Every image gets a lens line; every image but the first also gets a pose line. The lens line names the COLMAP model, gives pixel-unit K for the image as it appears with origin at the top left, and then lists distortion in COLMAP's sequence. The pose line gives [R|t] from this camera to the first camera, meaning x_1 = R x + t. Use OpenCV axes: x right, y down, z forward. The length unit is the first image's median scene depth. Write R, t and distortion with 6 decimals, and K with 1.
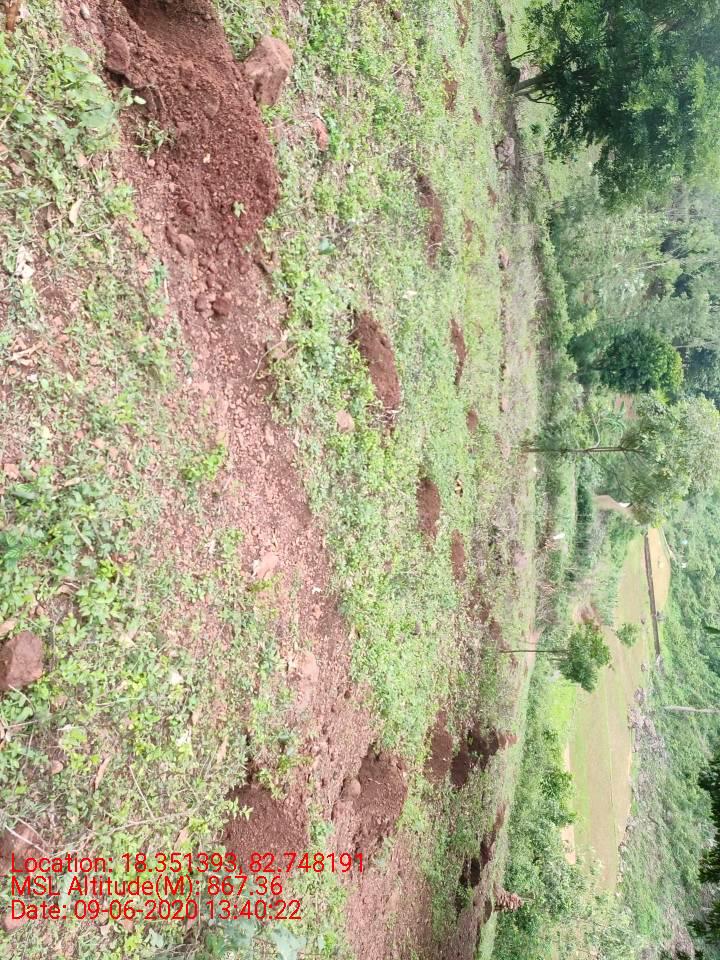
lens RADIAL K [[713.4, 0, 360.0], [0, 713.4, 480.0], [0, 0, 1]] dist [0.062484, -0.065471]
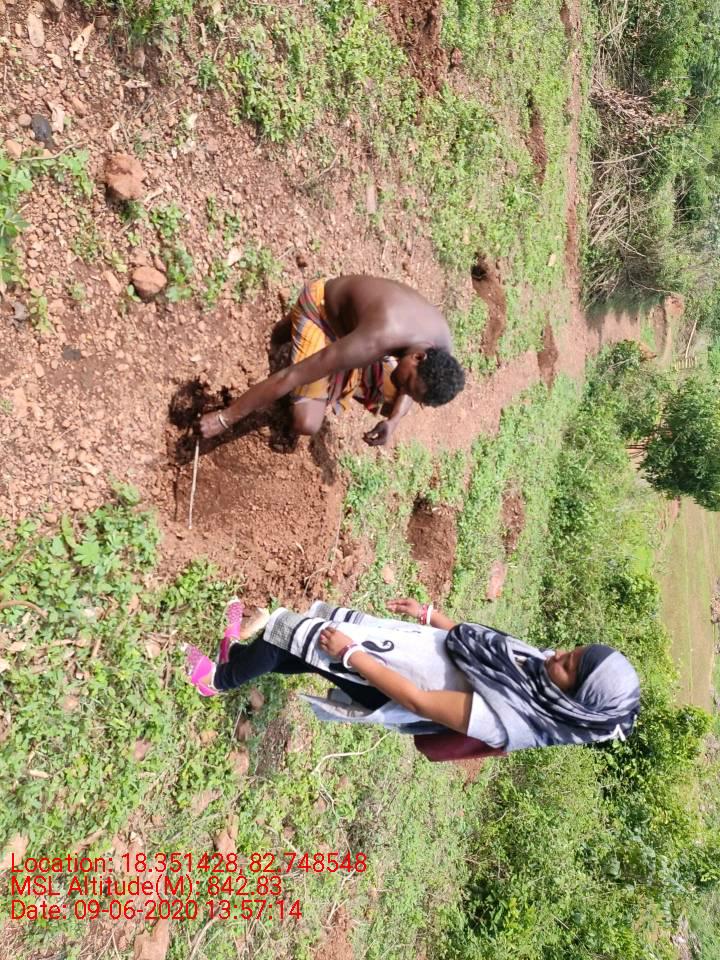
lens RADIAL K [[712.7, 0, 360.0], [0, 712.7, 480.0], [0, 0, 1]] dist [0.065965, -0.054711]
pose [[0.997572, -0.016873, -0.067567, 0.124504], [0.025035, 0.992235, 0.121831, 0.194236], [0.064987, -0.123226, 0.990248, 0.506566]]
